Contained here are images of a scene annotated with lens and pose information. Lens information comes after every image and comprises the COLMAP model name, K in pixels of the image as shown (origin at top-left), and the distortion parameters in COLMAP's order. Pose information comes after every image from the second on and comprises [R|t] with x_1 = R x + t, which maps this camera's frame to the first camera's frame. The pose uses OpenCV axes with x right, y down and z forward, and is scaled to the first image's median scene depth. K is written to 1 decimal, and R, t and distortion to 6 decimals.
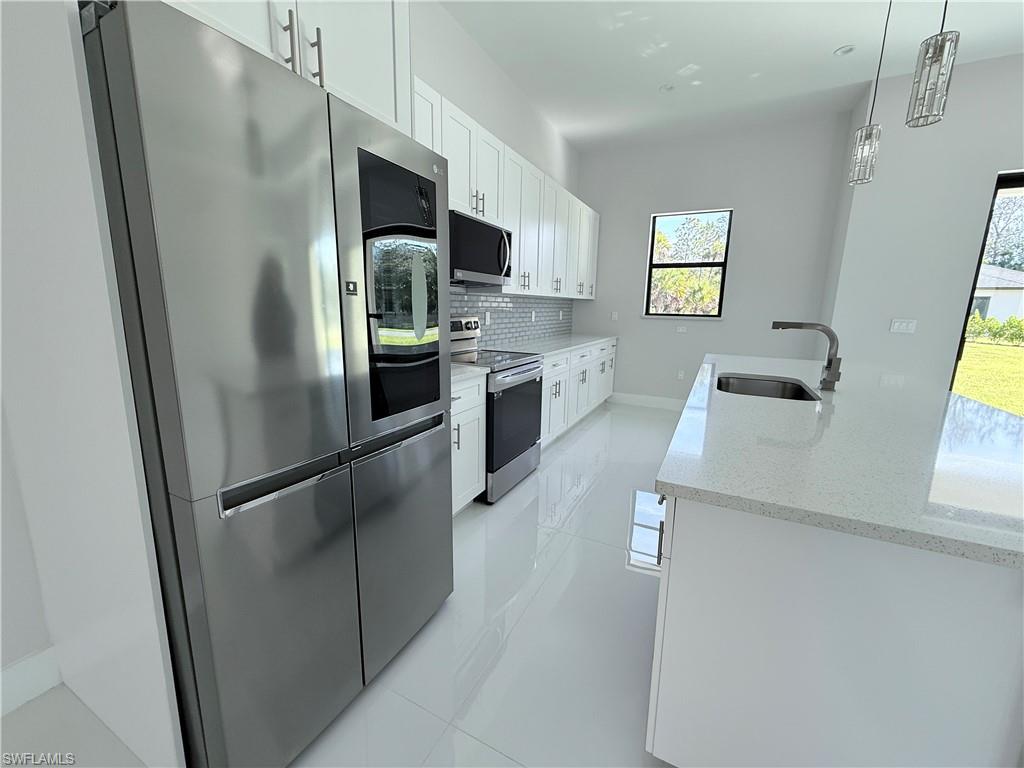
lens RADIAL K [[408.2, 0, 510.2], [0, 408.2, 383.6], [0, 0, 1]] dist [0.000318, -0.000020]
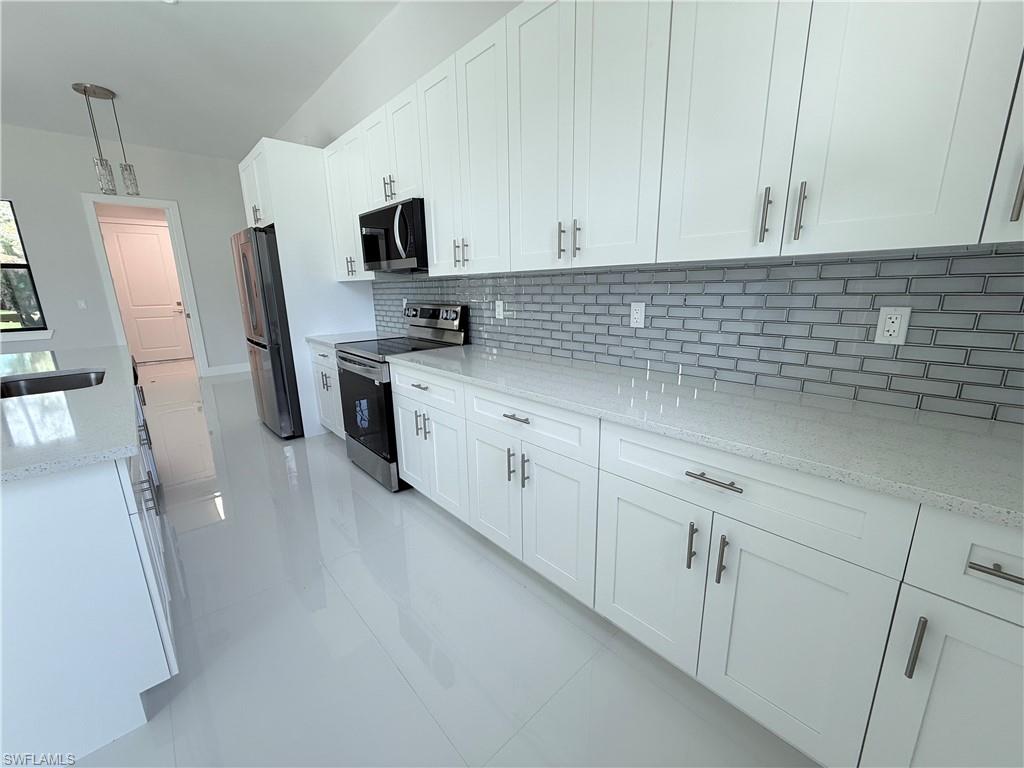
lens RADIAL K [[408.2, 0, 510.2], [0, 408.2, 383.6], [0, 0, 1]] dist [0.000318, -0.000020]
pose [[-0.348676, 0.206641, -0.914180, 0.636836], [-0.164061, 0.946876, 0.276606, -0.246379], [0.922772, 0.246427, -0.296251, 1.306327]]
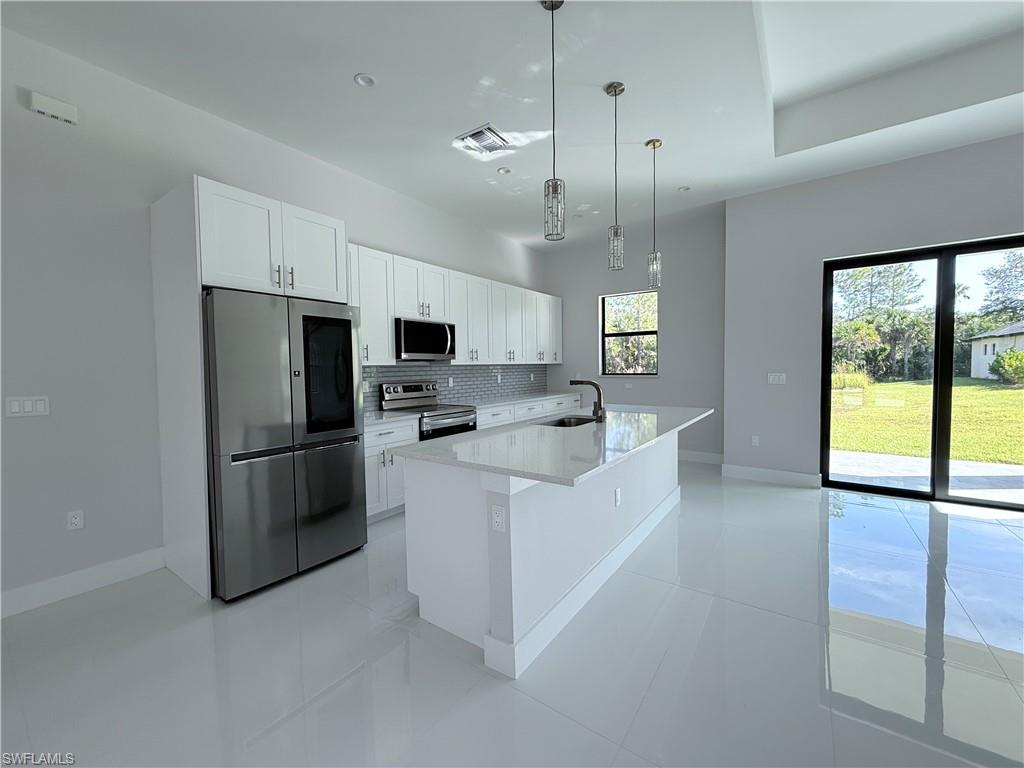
lens RADIAL K [[408.2, 0, 510.2], [0, 408.2, 383.6], [0, 0, 1]] dist [0.000318, -0.000020]
pose [[0.988123, -0.027076, -0.151262, 0.368571], [0.004506, 0.989036, -0.147606, 0.053690], [0.153600, 0.145171, 0.977411, -0.338870]]
